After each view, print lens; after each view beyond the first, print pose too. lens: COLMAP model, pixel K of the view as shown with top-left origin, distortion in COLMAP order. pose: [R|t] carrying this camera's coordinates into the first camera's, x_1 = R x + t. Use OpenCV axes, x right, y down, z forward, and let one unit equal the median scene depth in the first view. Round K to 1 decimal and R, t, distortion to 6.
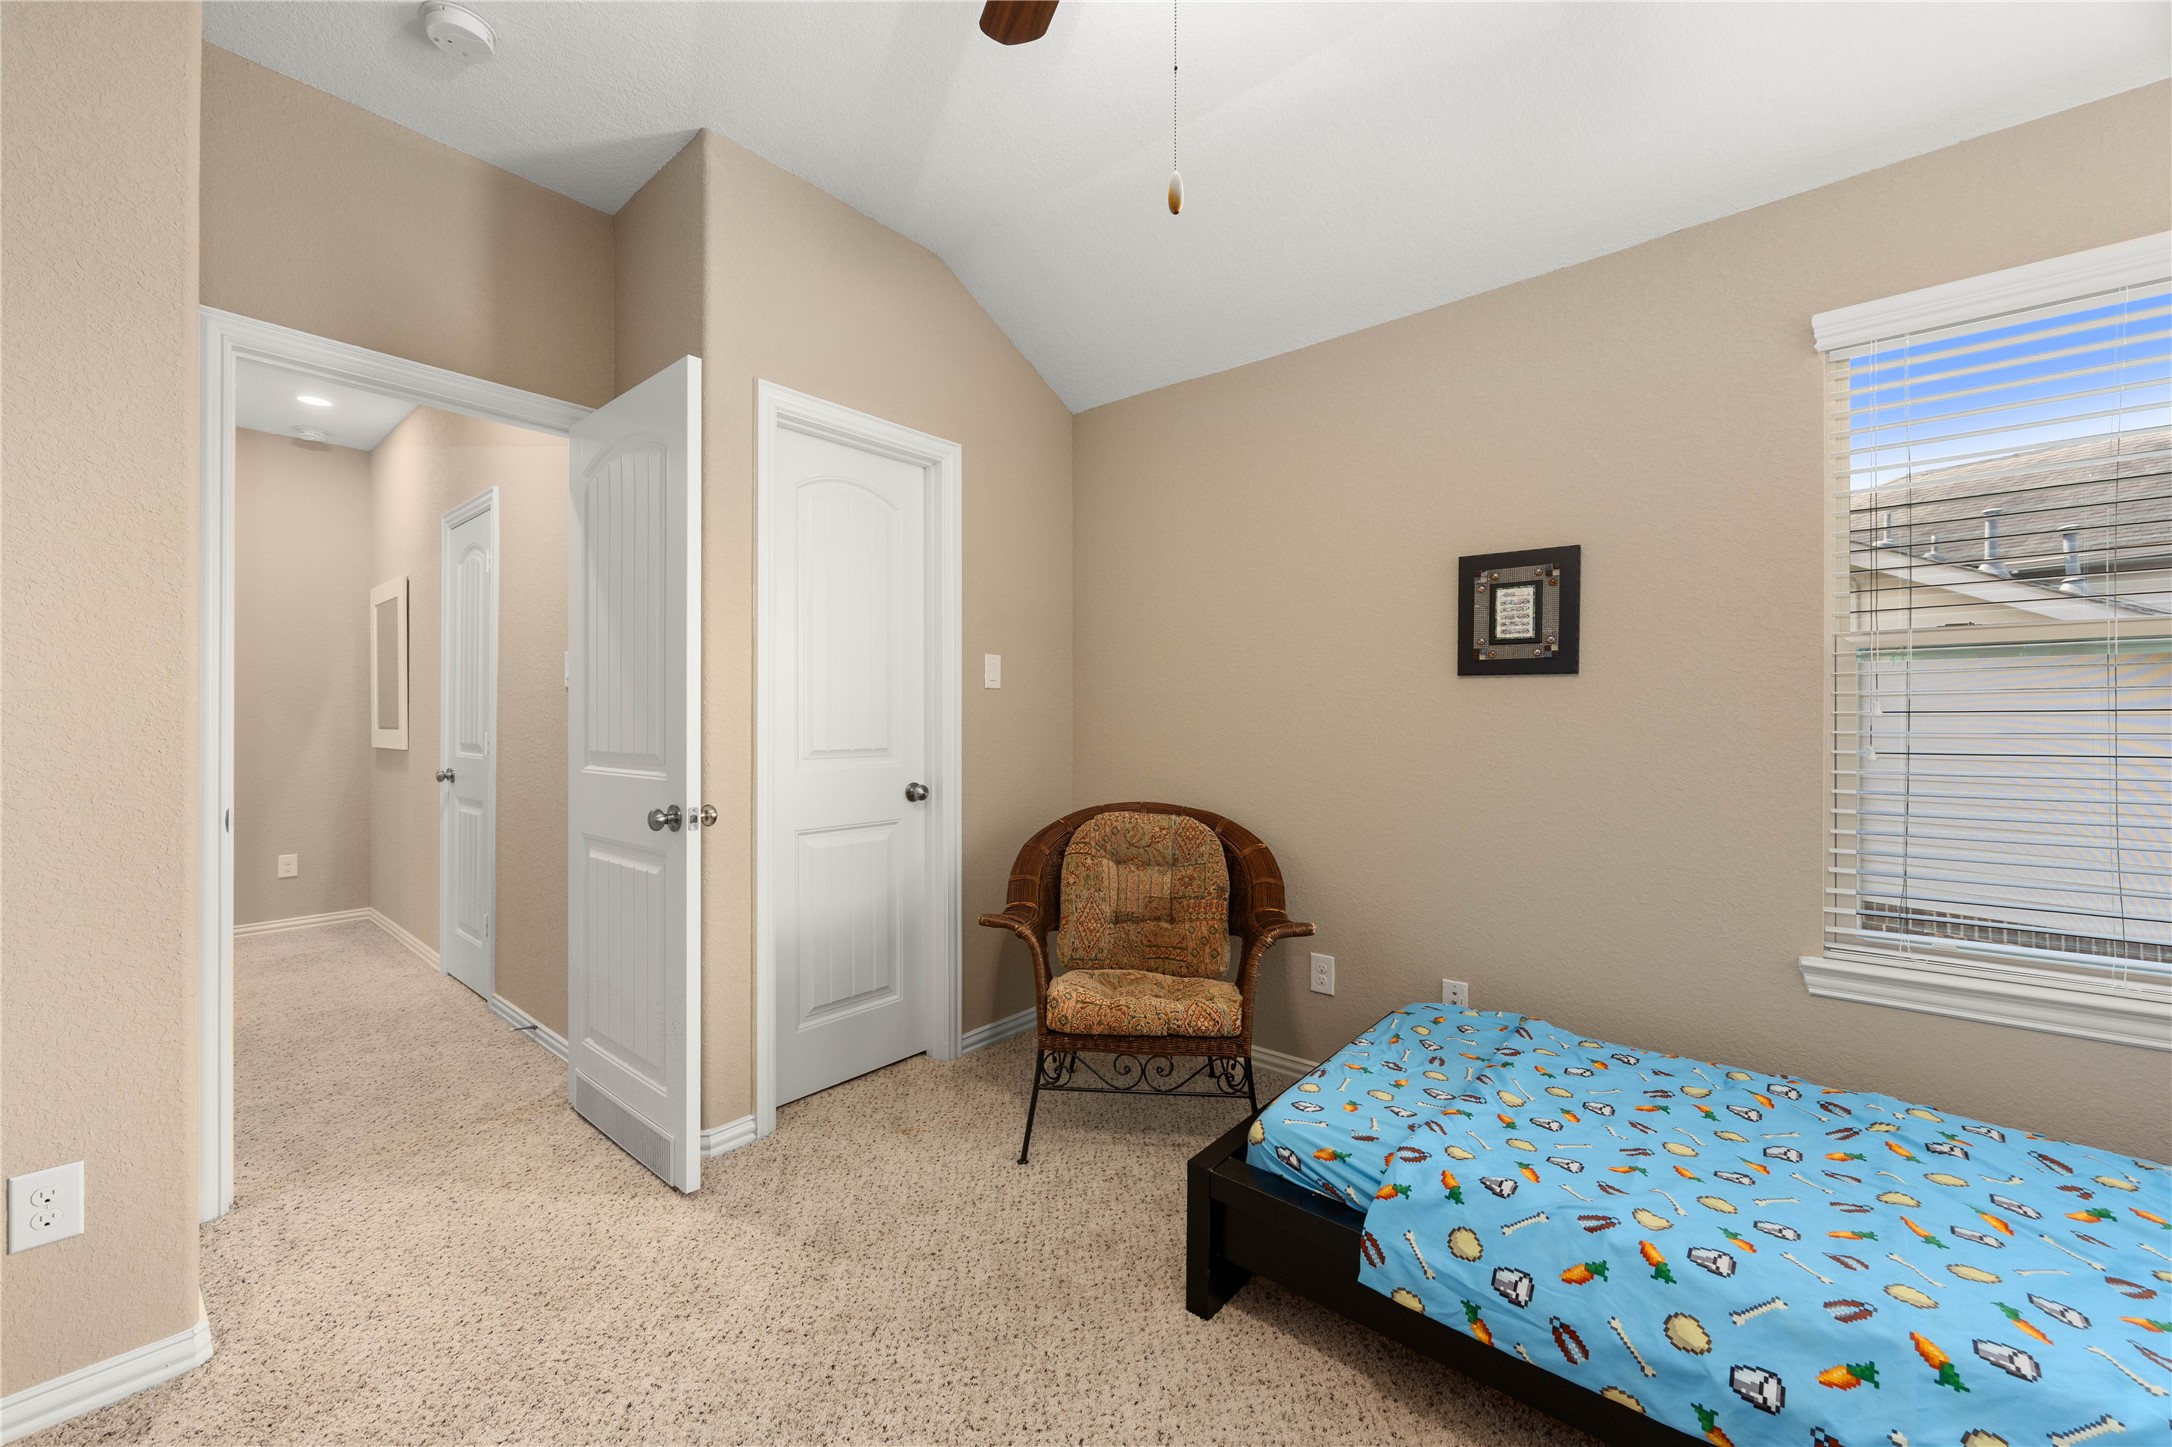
lens RADIAL K [[829.6, 0, 1088.5], [0, 829.6, 723.1], [0, 0, 1]] dist [-0.002934, 0.000019]
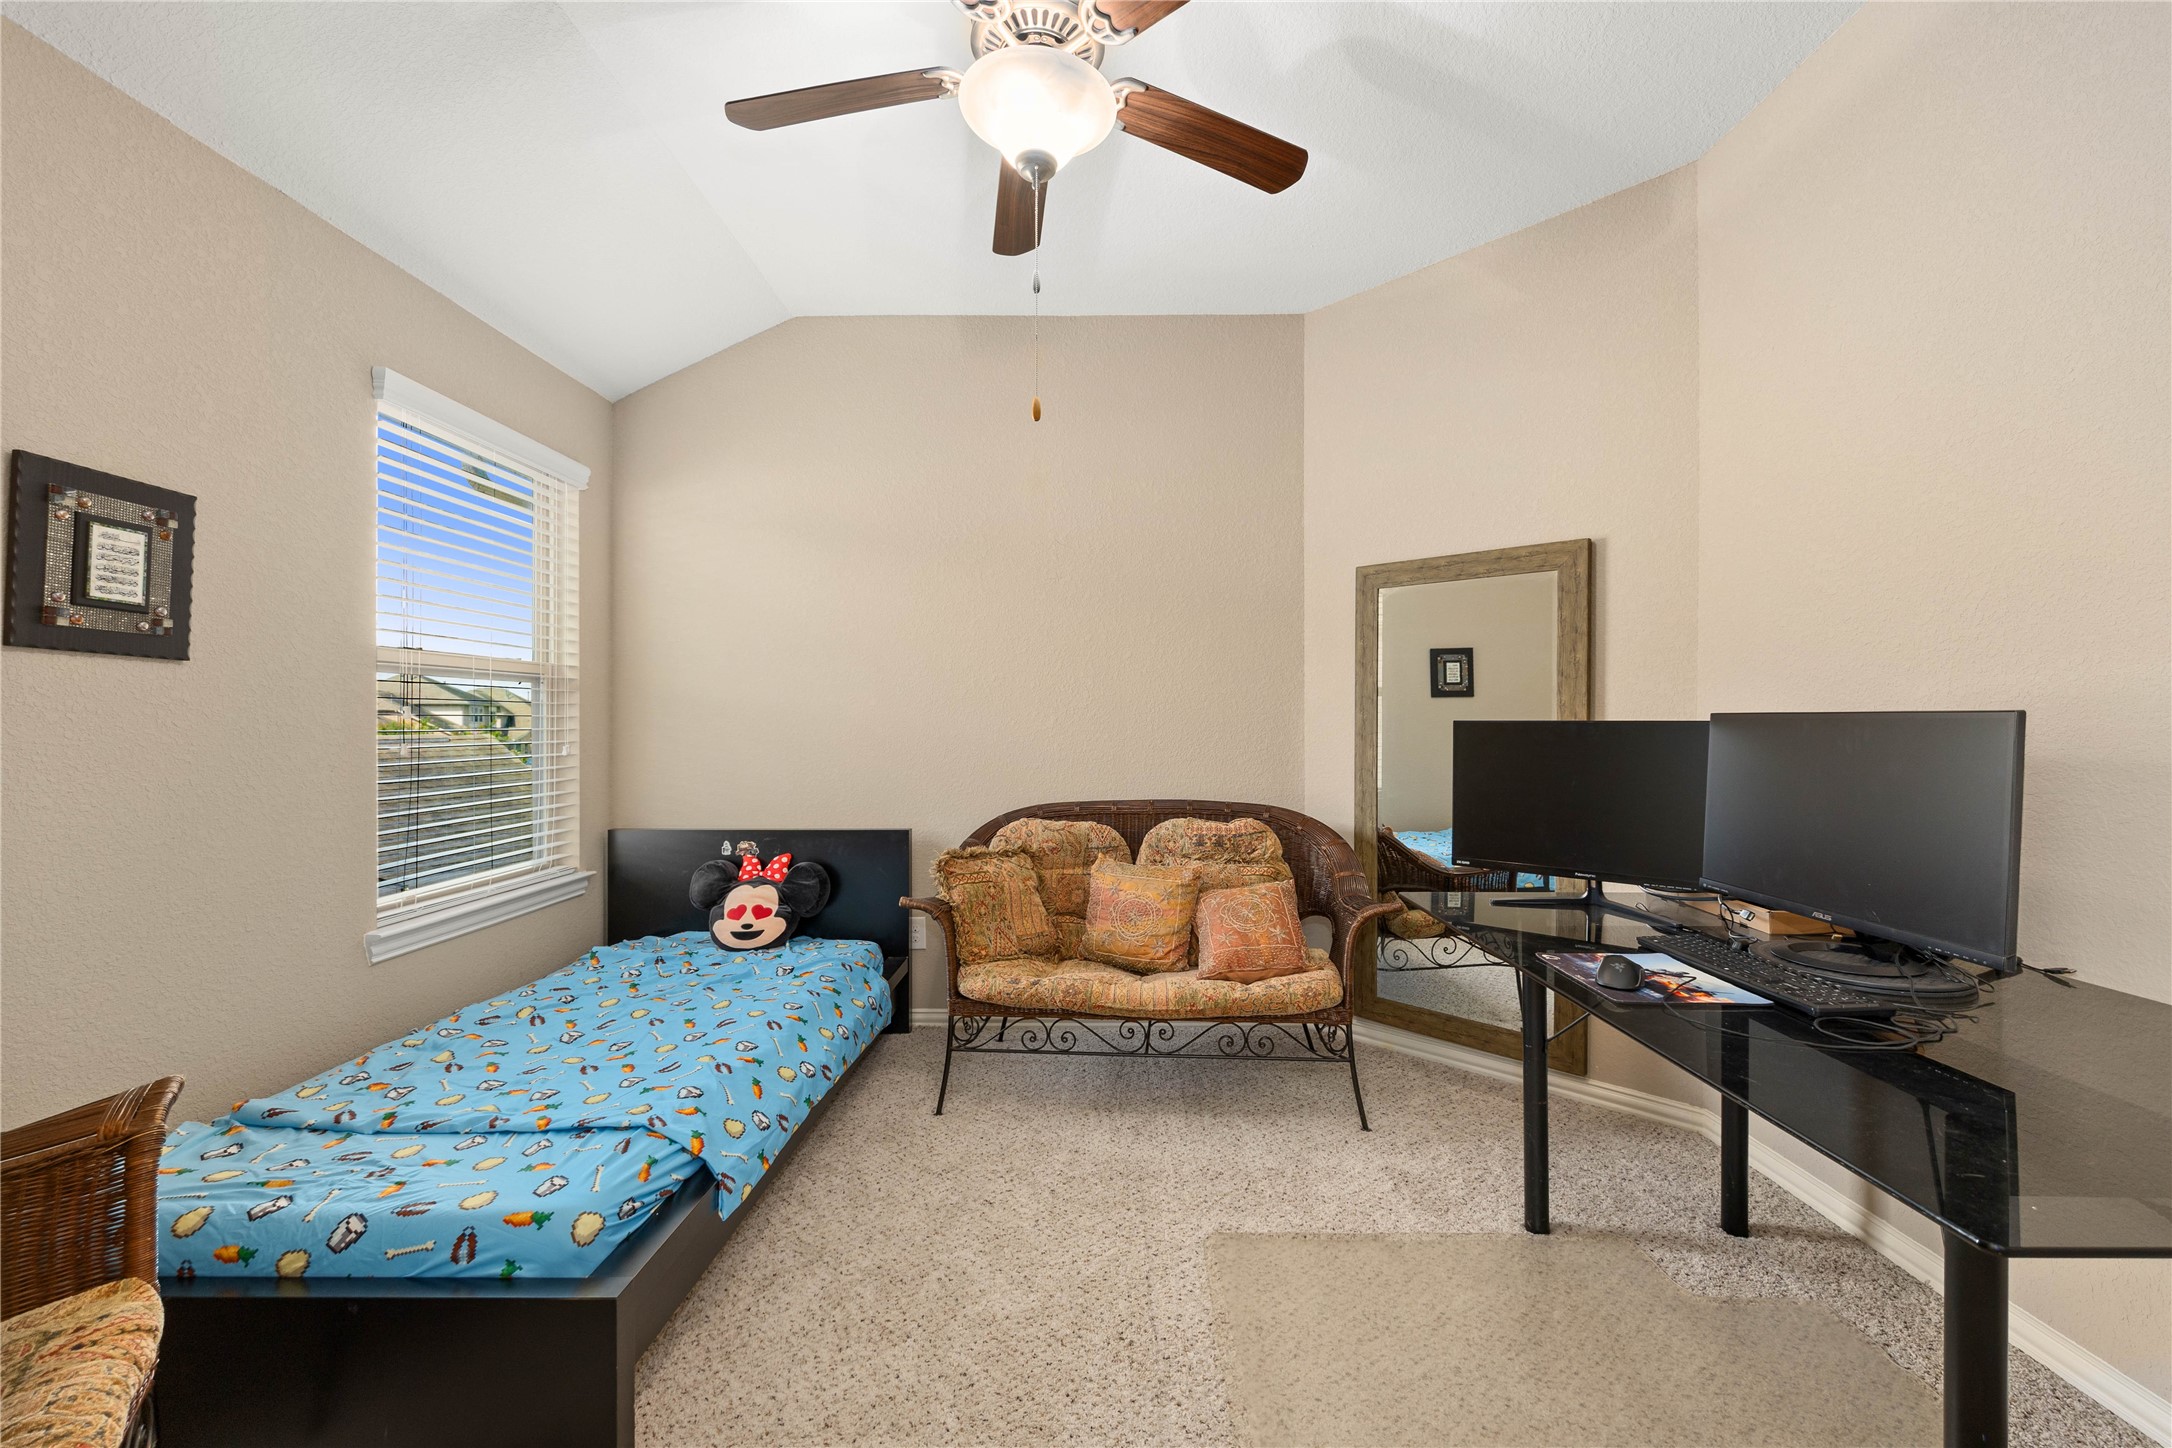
lens RADIAL K [[829.6, 0, 1094.2], [0, 829.6, 717.3], [0, 0, 1]] dist [-0.002934, 0.000019]
pose [[-0.614617, 0.003638, 0.788818, -0.537808], [0.000653, 0.999991, -0.004103, -0.002765], [-0.788826, -0.002007, -0.614614, 0.798627]]
